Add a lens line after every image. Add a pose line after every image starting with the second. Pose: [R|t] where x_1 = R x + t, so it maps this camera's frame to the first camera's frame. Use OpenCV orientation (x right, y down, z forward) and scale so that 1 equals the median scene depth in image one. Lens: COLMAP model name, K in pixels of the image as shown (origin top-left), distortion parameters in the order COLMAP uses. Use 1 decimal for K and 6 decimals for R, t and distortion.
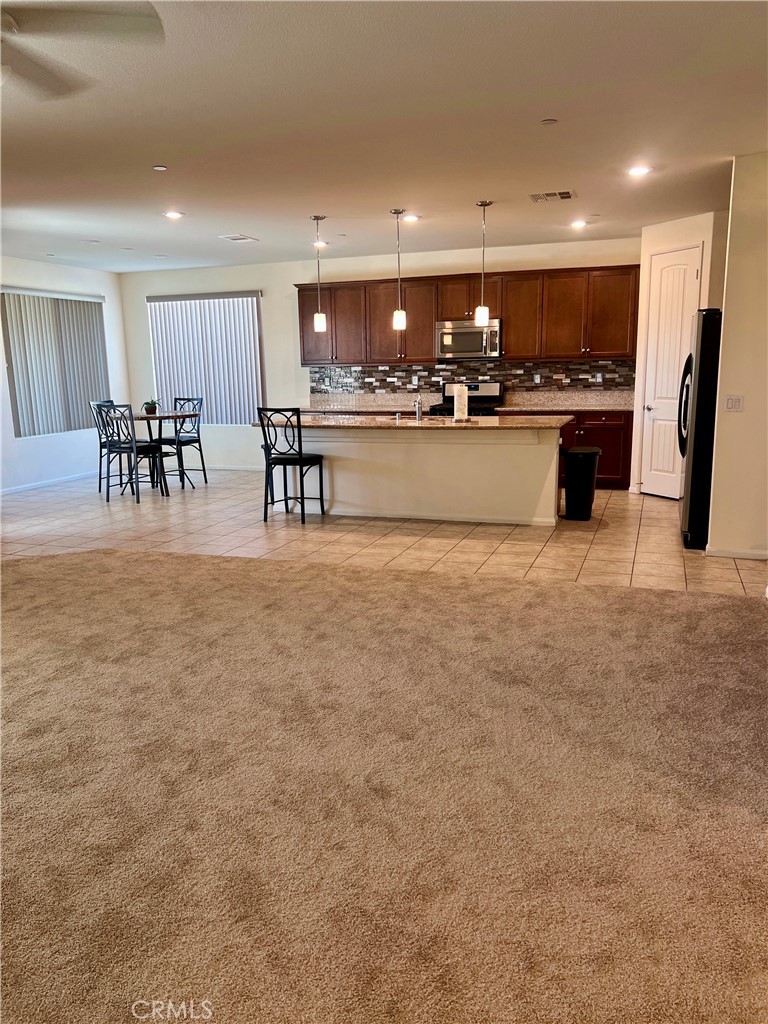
lens RADIAL K [[769.7, 0, 384.0], [0, 769.7, 520.4], [0, 0, 1]] dist [0.051902, -0.071494]
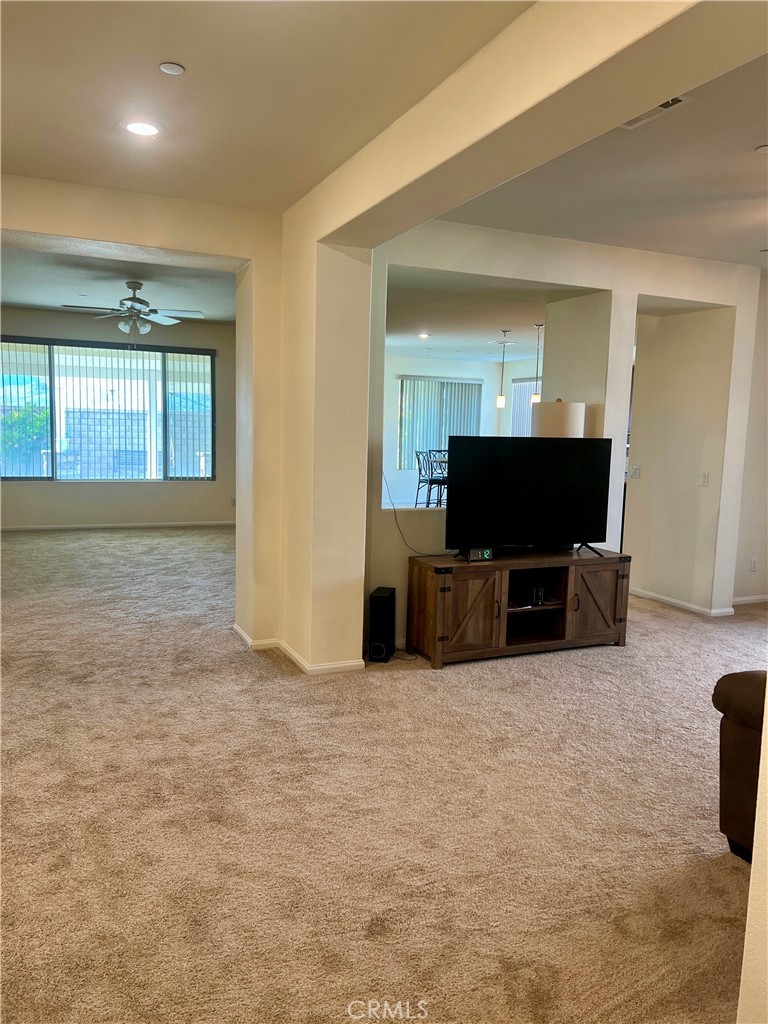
lens RADIAL K [[769.7, 0, 384.6], [0, 769.7, 514.2], [0, 0, 1]] dist [0.051902, -0.071494]
pose [[0.687753, 0.120774, -0.715828, 0.694035], [-0.184724, 0.982721, -0.011675, 0.006528], [0.702049, 0.140260, 0.698179, -0.108105]]
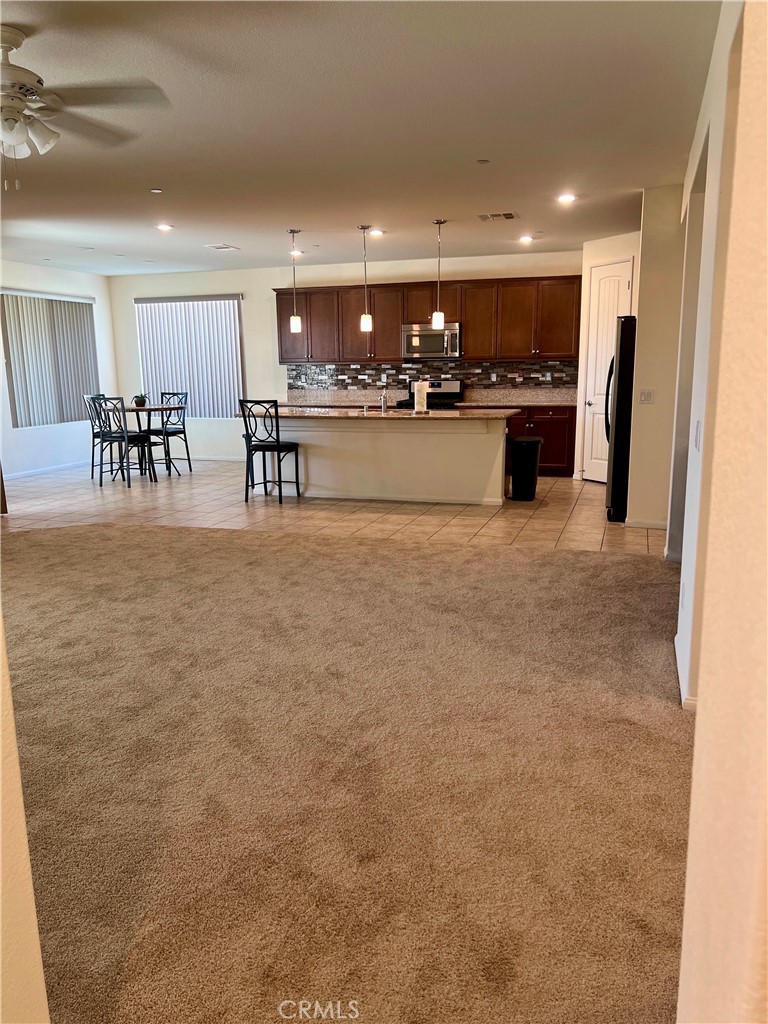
lens RADIAL K [[769.7, 0, 392.6], [0, 769.7, 524.3], [0, 0, 1]] dist [0.051902, -0.071494]
pose [[0.999309, 0.000154, 0.037166, 0.013645], [-0.000255, 0.999996, 0.002712, 0.026017], [-0.037166, -0.002719, 0.999305, -0.106425]]
